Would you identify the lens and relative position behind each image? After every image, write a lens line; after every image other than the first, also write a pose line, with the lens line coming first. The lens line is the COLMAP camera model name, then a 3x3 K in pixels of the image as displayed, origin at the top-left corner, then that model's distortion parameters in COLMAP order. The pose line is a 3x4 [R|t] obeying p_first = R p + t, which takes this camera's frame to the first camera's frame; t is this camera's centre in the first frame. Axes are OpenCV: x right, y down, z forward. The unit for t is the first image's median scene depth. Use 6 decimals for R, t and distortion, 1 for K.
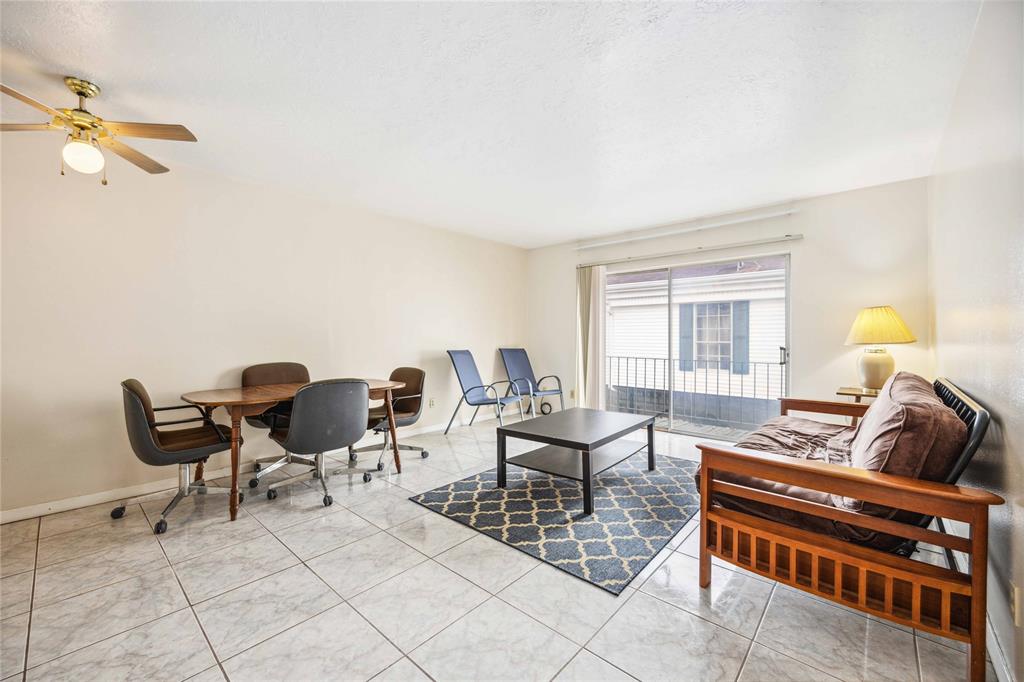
lens RADIAL K [[410.5, 0, 509.8], [0, 410.5, 343.2], [0, 0, 1]] dist [-0.002675, -0.000055]
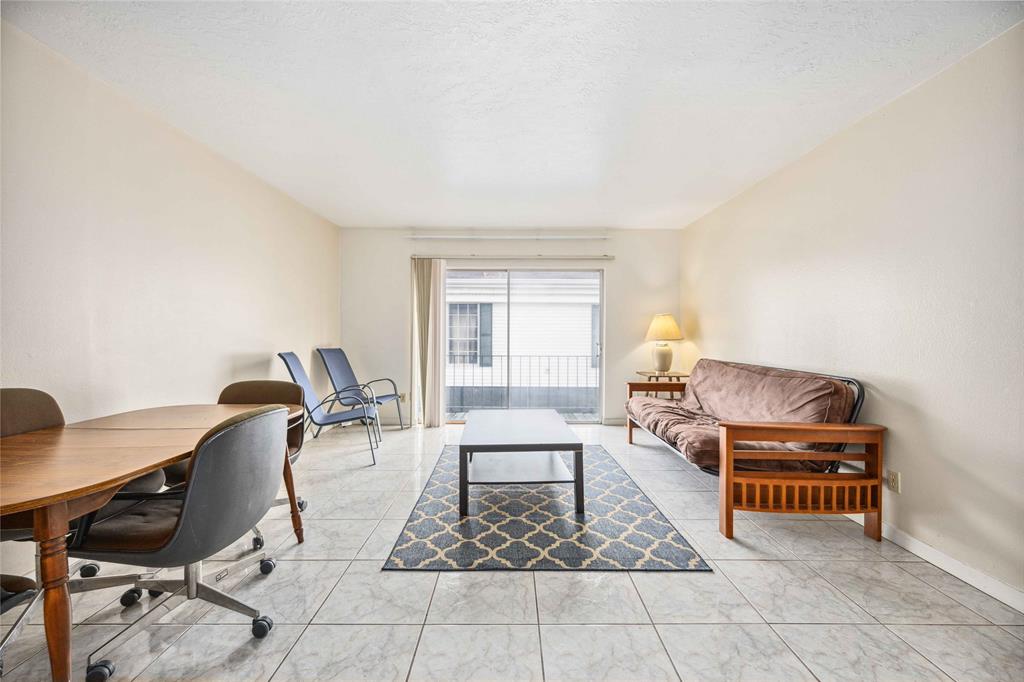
lens RADIAL K [[411.7, 0, 512.0], [0, 411.7, 341.0], [0, 0, 1]] dist [-0.000427, 0.000103]
pose [[0.739105, -0.009207, 0.673528, -0.513507], [0.007498, 0.999957, 0.005440, -0.006916], [-0.673549, 0.001029, 0.739142, 0.320304]]
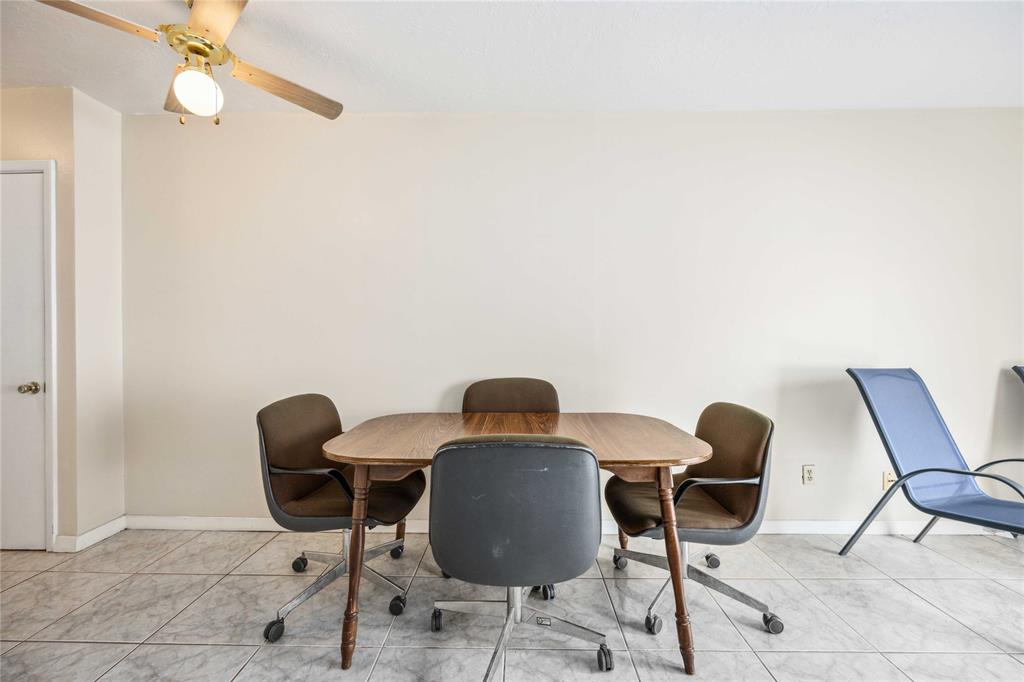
lens RADIAL K [[411.7, 0, 512.0], [0, 411.7, 341.0], [0, 0, 1]] dist [-0.000427, 0.000103]
pose [[0.656099, 0.003780, -0.754666, -0.084727], [-0.011342, 0.999924, -0.004852, -0.010902], [0.754590, 0.011743, 0.656092, 0.664998]]
